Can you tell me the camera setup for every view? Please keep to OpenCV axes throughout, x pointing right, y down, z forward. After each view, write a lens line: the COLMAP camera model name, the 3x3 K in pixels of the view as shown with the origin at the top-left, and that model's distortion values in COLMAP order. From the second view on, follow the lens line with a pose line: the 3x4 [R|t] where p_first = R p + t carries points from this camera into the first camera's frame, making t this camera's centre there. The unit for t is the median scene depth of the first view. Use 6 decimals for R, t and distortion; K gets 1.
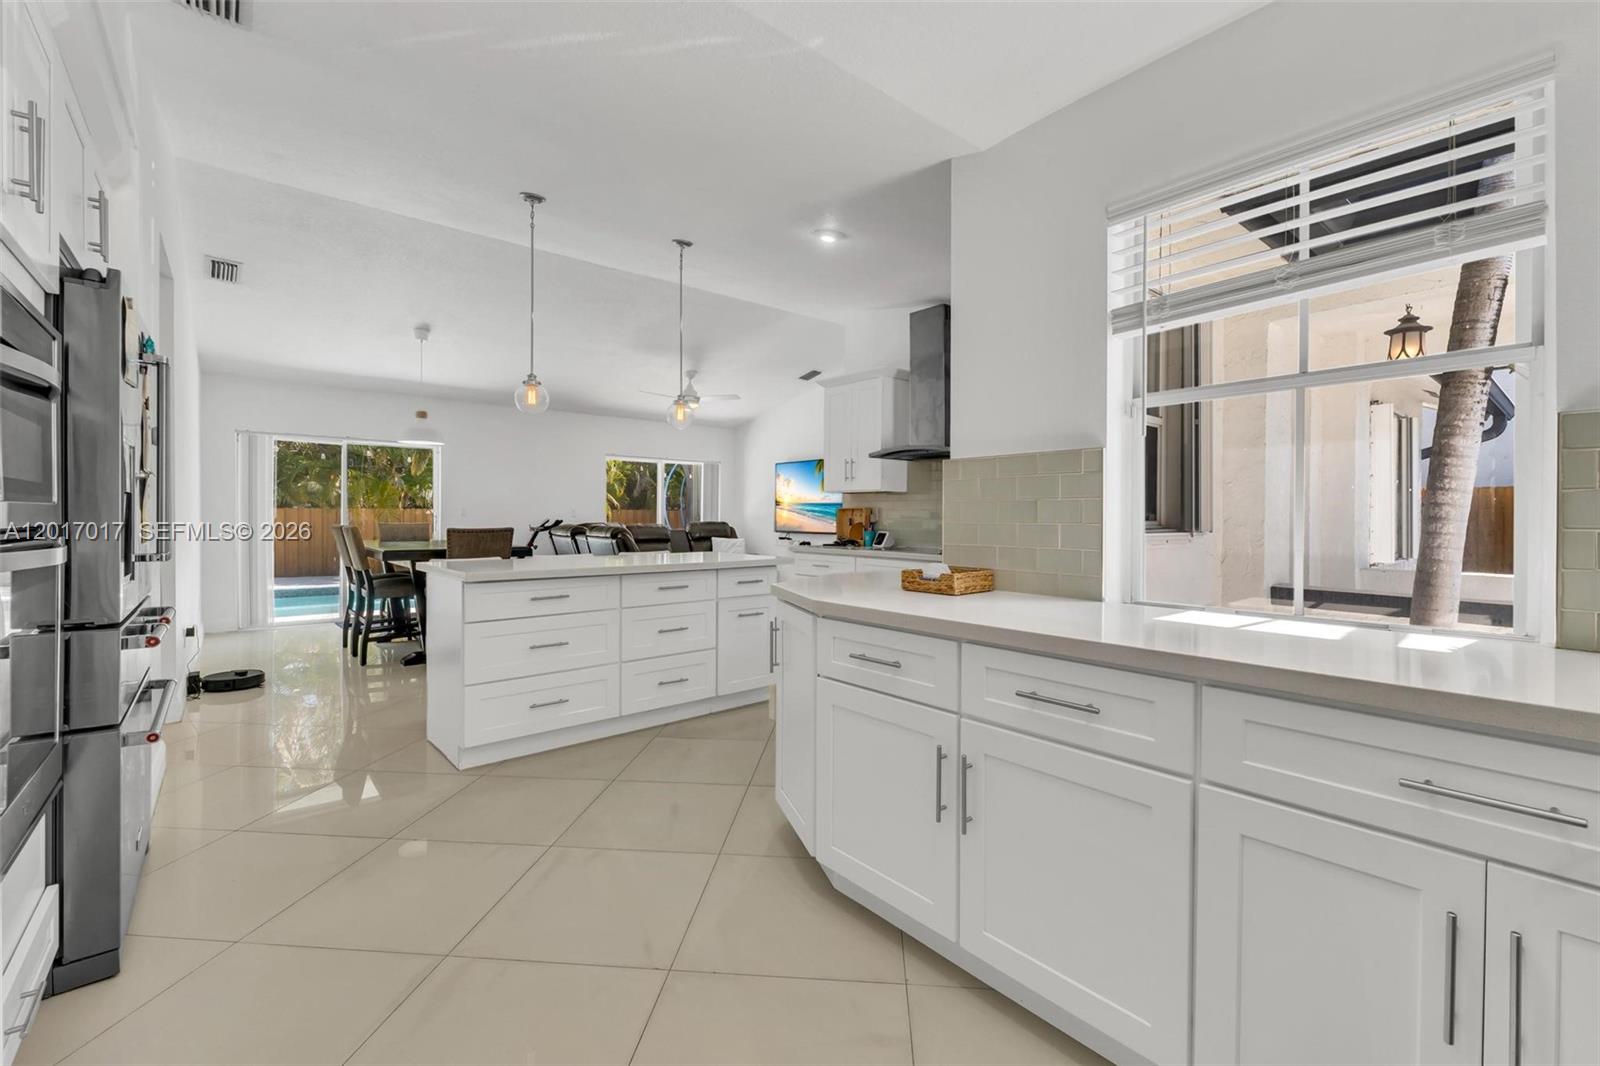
lens RADIAL K [[680.7, 0, 807.0], [0, 680.7, 526.3], [0, 0, 1]] dist [0.000626, -0.000262]
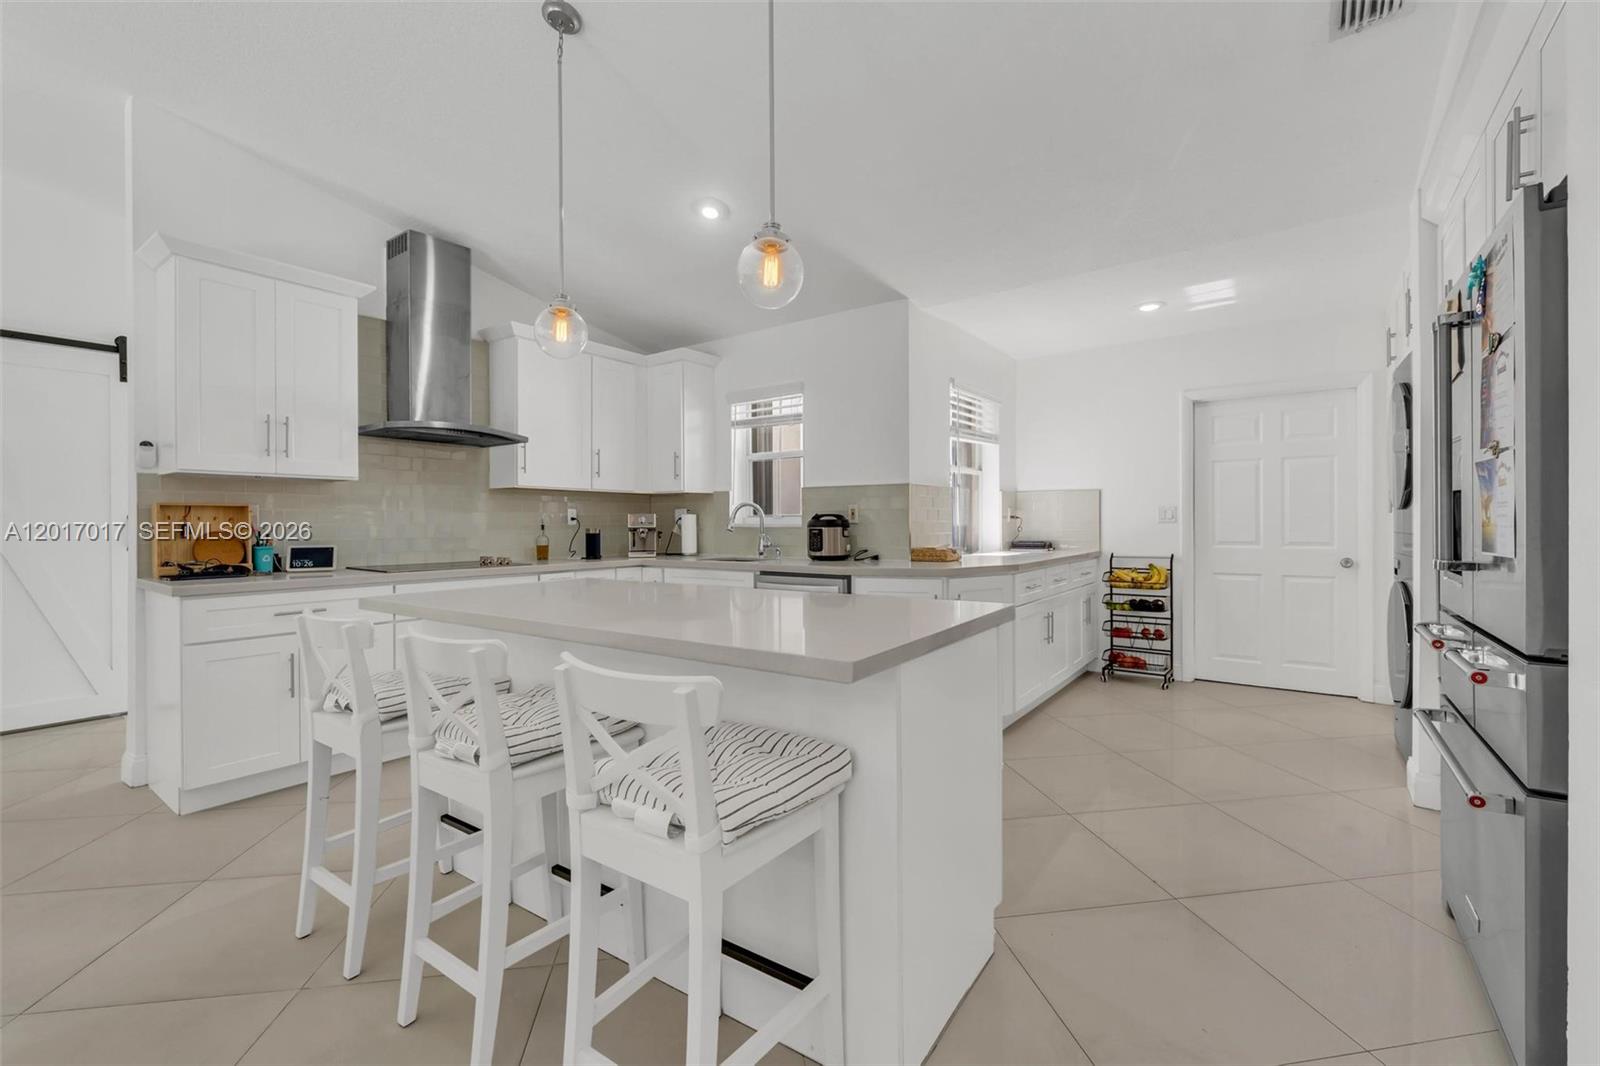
lens RADIAL K [[680.7, 0, 807.0], [0, 680.7, 526.3], [0, 0, 1]] dist [0.000626, -0.000262]
pose [[-0.241293, -0.009931, 0.970402, -0.545082], [0.019041, 0.999707, 0.014966, -0.009720], [-0.970266, 0.022089, -0.241033, 0.678471]]
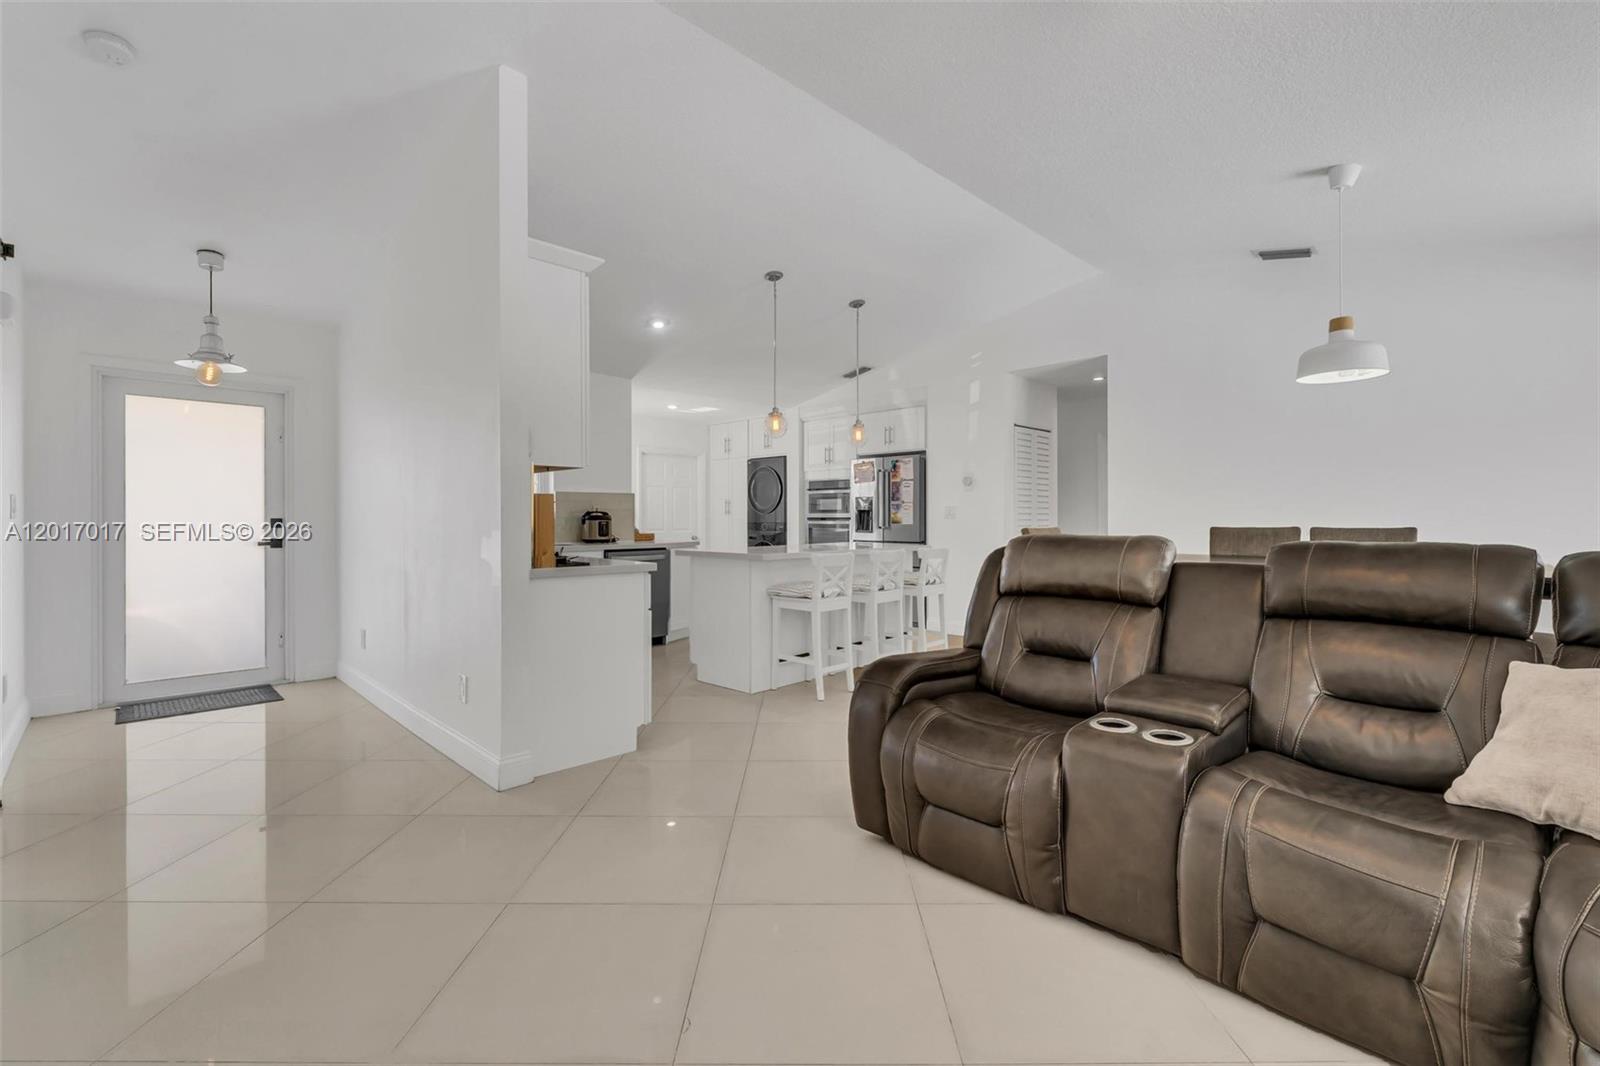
lens RADIAL K [[686.7, 0, 805.8], [0, 686.7, 529.5], [0, 0, 1]] dist [-0.001357, 0.000012]
pose [[-0.996507, -0.002952, -0.083459, -0.102946], [-0.005444, 0.999546, 0.029650, -0.016546], [0.083333, 0.030001, -0.996070, 1.535509]]
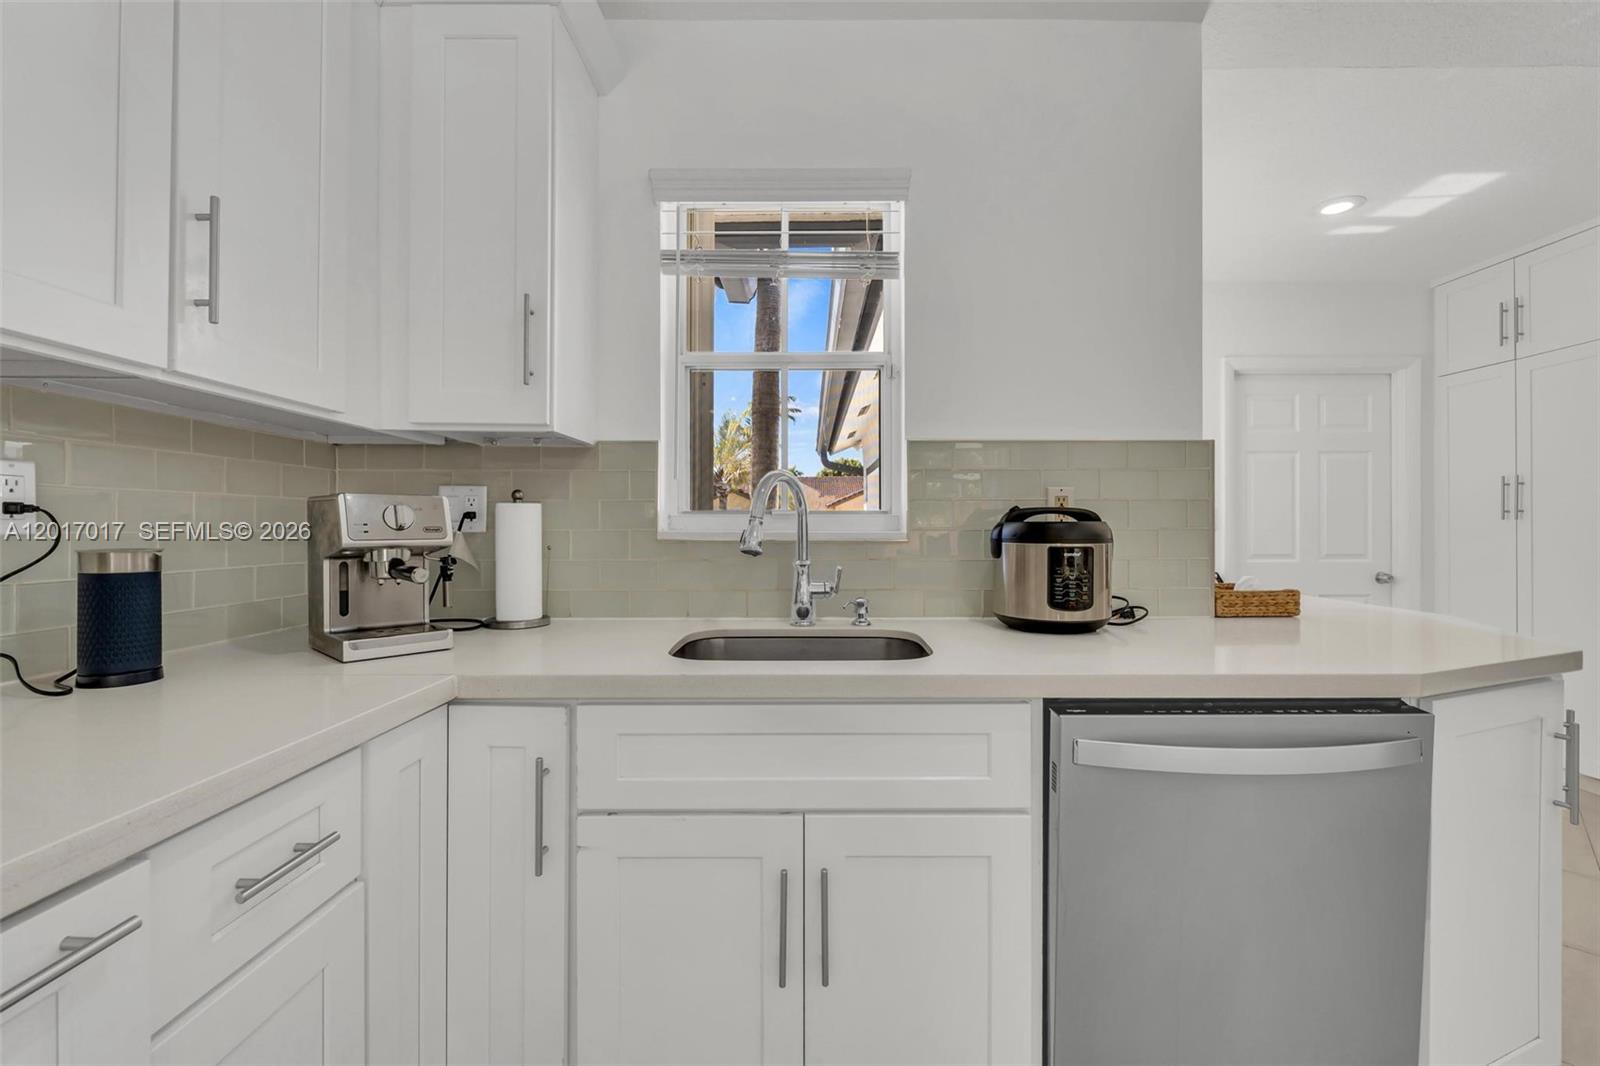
lens RADIAL K [[680.7, 0, 807.0], [0, 680.7, 526.3], [0, 0, 1]] dist [0.000626, -0.000262]
pose [[-0.767070, -0.005986, 0.641536, 0.024595], [0.005527, 0.999858, 0.015937, -0.008959], [-0.641540, 0.015771, -0.766927, 0.755533]]
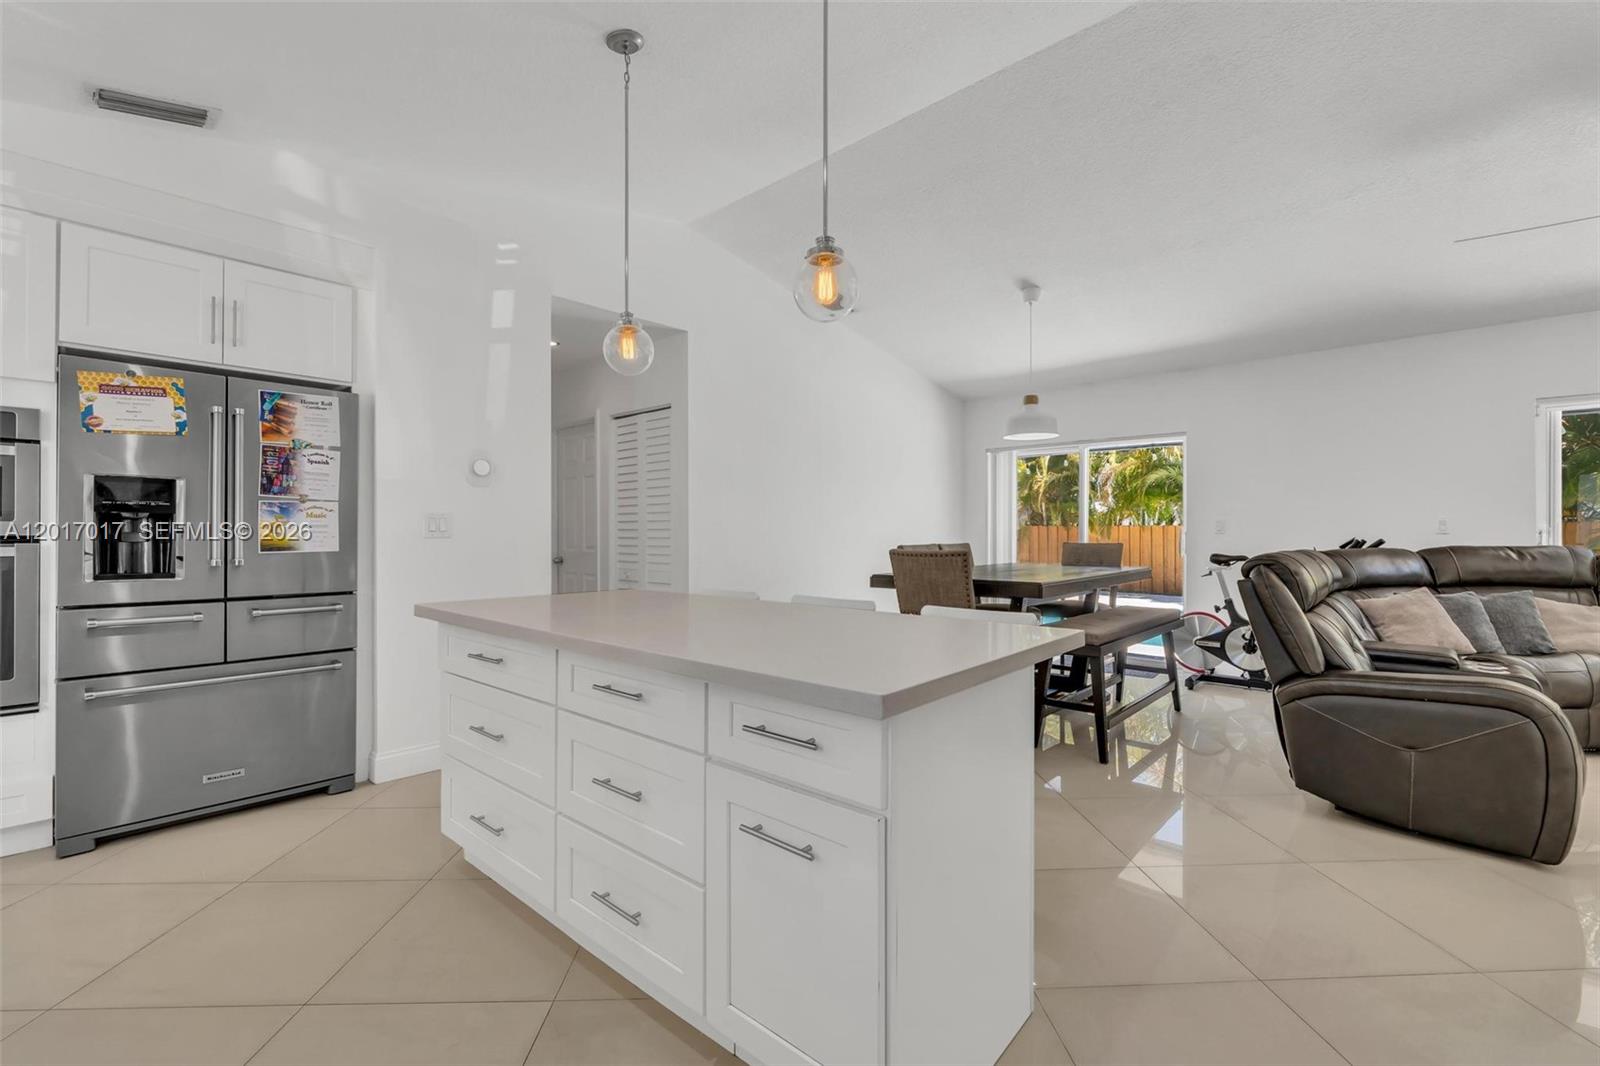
lens RADIAL K [[680.7, 0, 807.0], [0, 680.7, 526.3], [0, 0, 1]] dist [0.000626, -0.000262]
pose [[0.134455, -0.014082, -0.990820, 0.157887], [-0.013540, 0.999780, -0.016047, -0.007025], [0.990827, 0.015574, 0.134234, 0.672203]]
